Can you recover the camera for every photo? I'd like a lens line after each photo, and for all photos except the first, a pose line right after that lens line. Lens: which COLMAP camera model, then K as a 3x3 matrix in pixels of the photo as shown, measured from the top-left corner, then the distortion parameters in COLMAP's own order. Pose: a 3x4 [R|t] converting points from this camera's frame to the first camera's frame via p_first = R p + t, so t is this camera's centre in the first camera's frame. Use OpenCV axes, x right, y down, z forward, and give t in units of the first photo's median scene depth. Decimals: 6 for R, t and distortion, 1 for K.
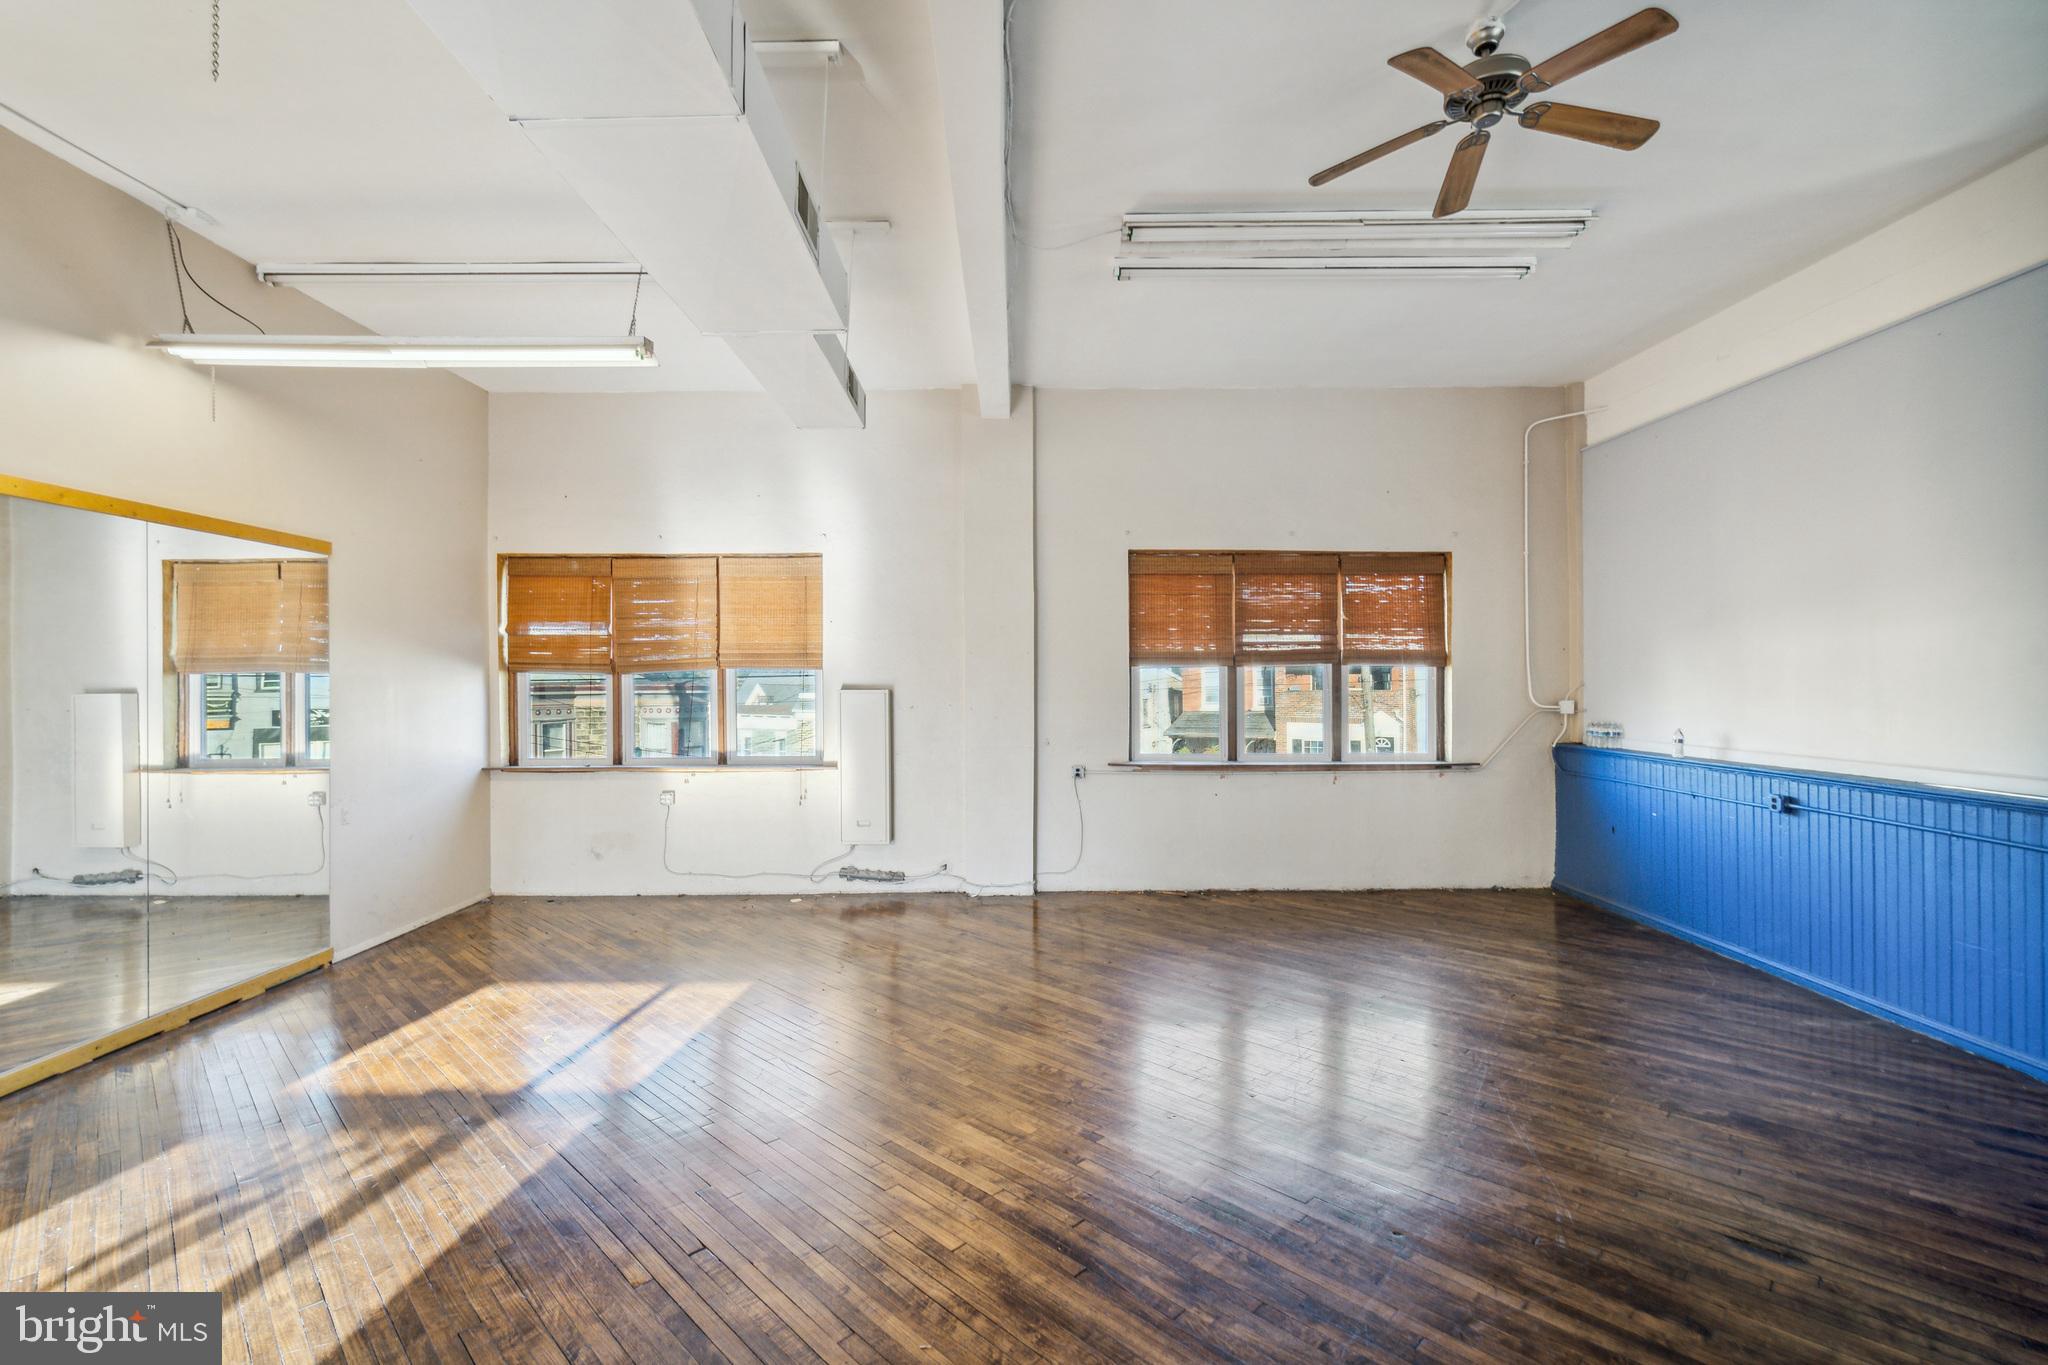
lens RADIAL K [[917.5, 0, 1023.7], [0, 917.5, 673.3], [0, 0, 1]] dist [-0.001540, -0.000015]
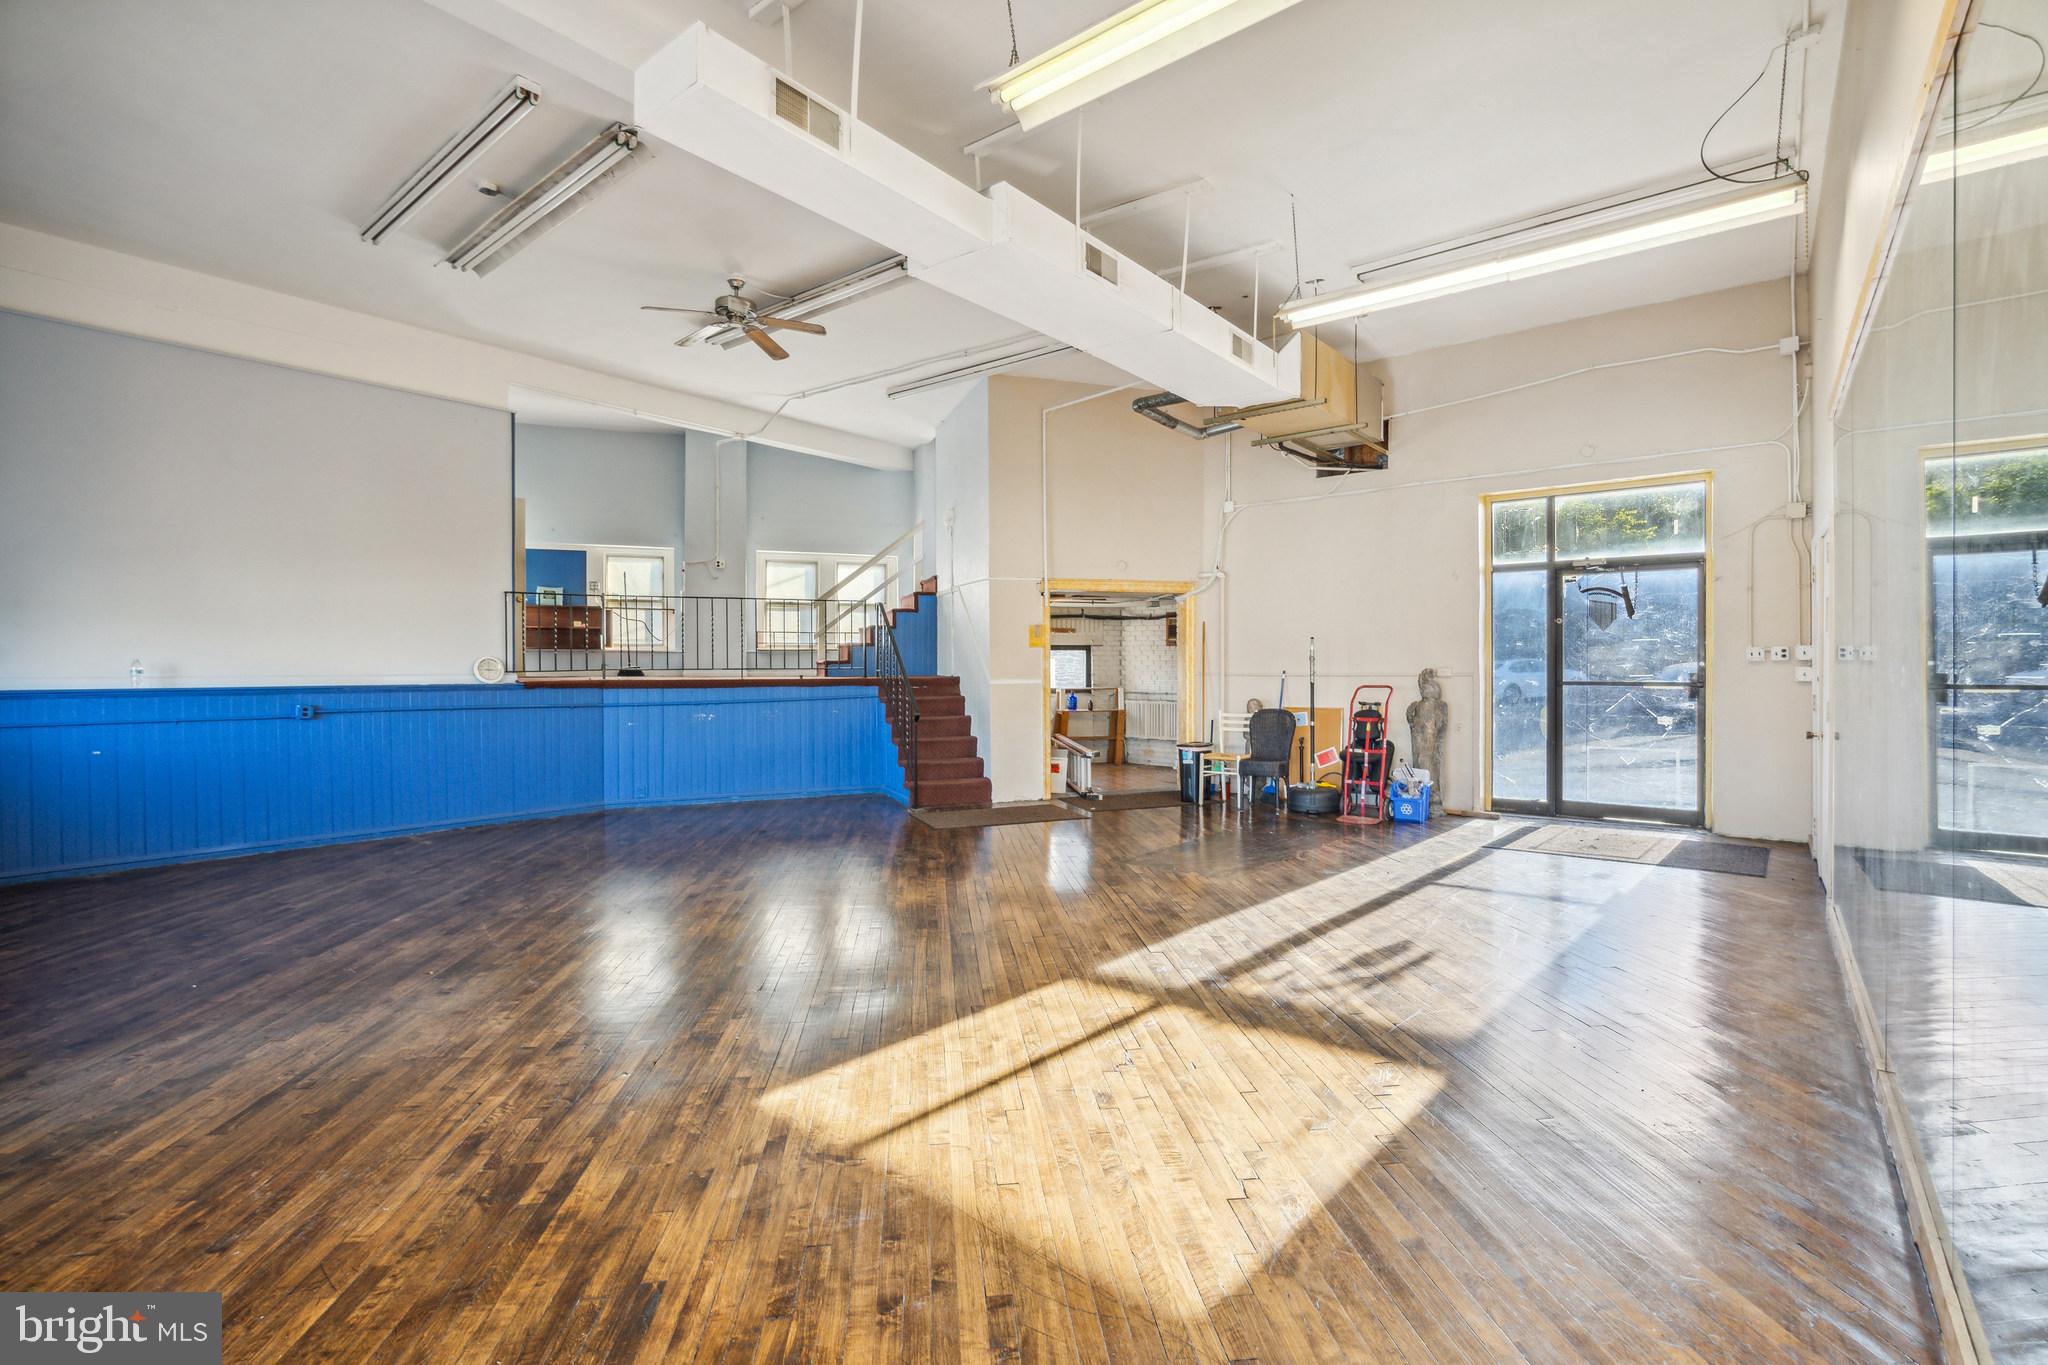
lens RADIAL K [[917.5, 0, 1023.7], [0, 917.5, 673.3], [0, 0, 1]] dist [-0.001540, -0.000015]
pose [[-0.772612, 0.002768, 0.634873, -0.538366], [0.001075, 0.999995, -0.003052, 0.065014], [-0.634878, -0.001675, -0.772610, 0.951026]]
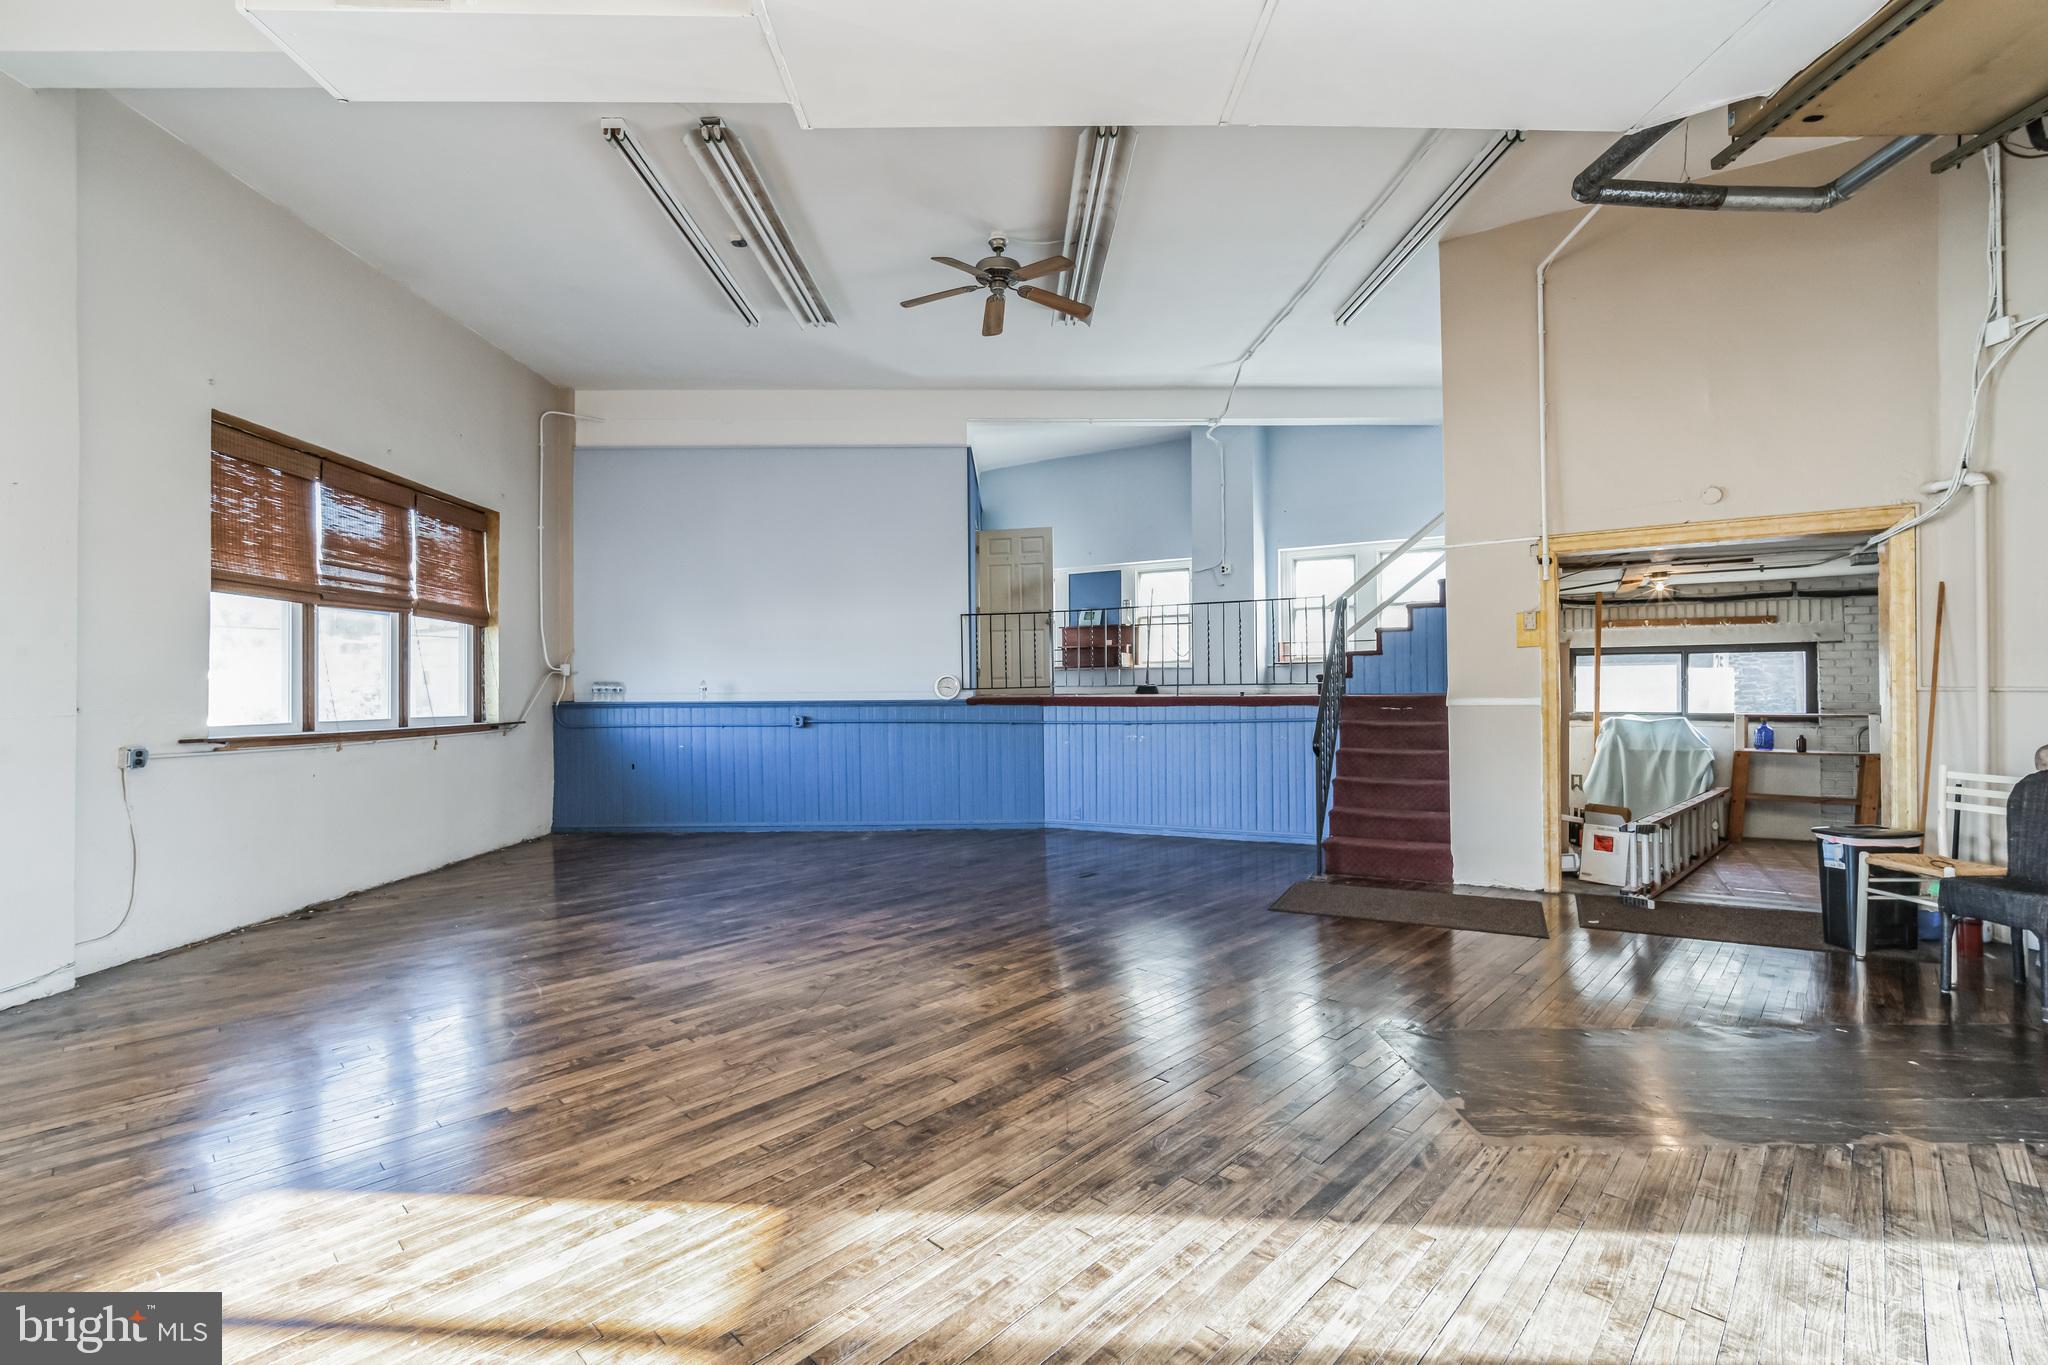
lens RADIAL K [[901.0, 0, 1026.9], [0, 901.0, 690.1], [0, 0, 1]] dist [-0.001573, 0.000130]
pose [[-0.007258, 0.004706, 0.999963, -0.527197], [-0.000871, 0.999989, -0.004712, 0.066313], [-0.999973, -0.000905, -0.007254, 0.431442]]
